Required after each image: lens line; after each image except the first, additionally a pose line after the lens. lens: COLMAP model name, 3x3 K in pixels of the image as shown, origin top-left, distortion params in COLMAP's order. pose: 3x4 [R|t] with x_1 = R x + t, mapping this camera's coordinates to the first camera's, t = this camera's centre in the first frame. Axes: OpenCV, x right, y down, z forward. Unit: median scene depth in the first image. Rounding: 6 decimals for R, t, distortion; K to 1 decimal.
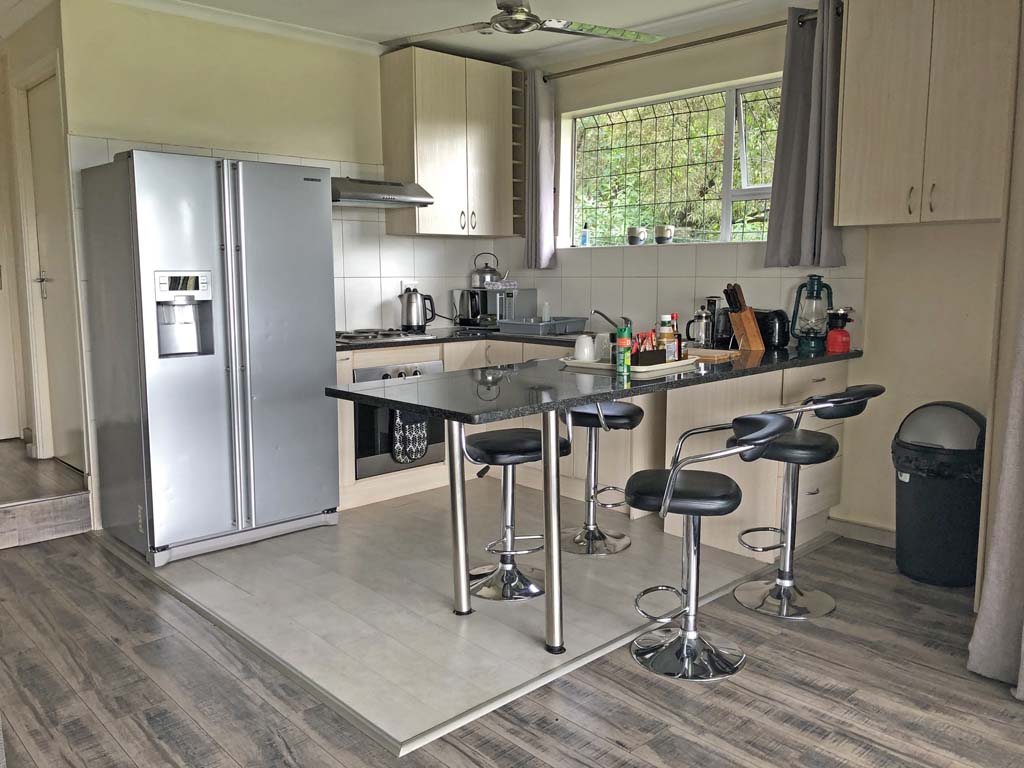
lens RADIAL K [[844.3, 0, 534.1], [0, 844.3, 377.1], [0, 0, 1]] dist [0.020678, -0.006319]
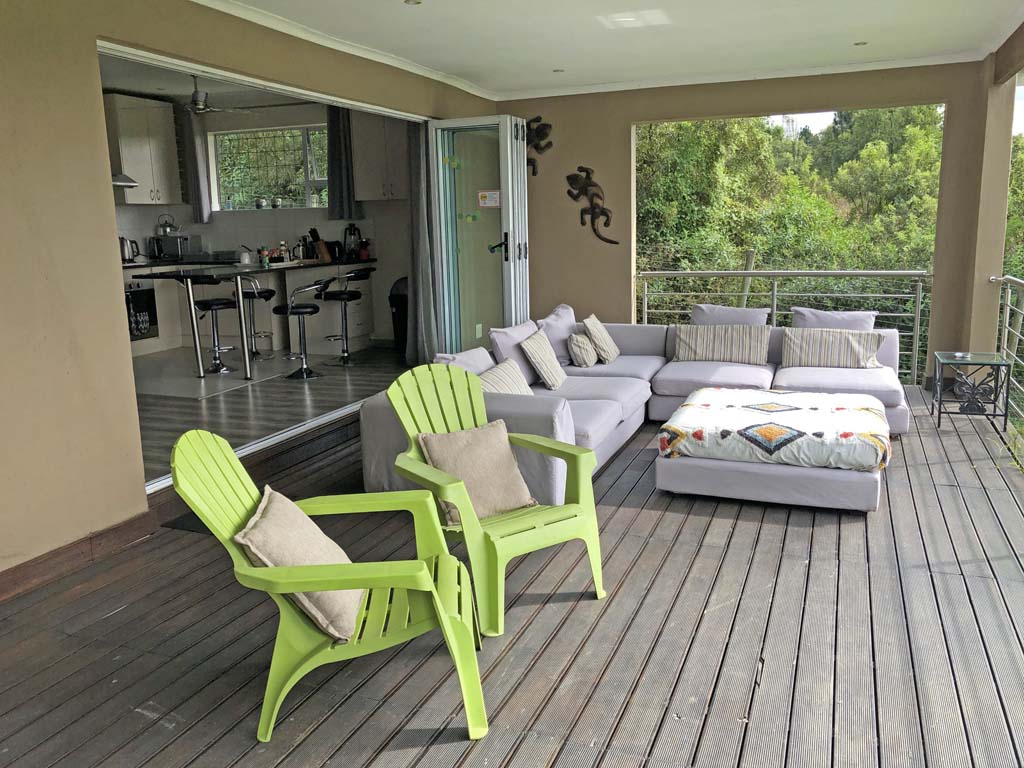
lens RADIAL K [[845.1, 0, 534.1], [0, 845.1, 378.6], [0, 0, 1]] dist [0.058779, -0.147330]
pose [[0.900223, -0.095265, 0.424879, -0.191782], [0.073653, 0.995028, 0.067048, 0.152011], [-0.429154, -0.029064, 0.902764, -1.091154]]
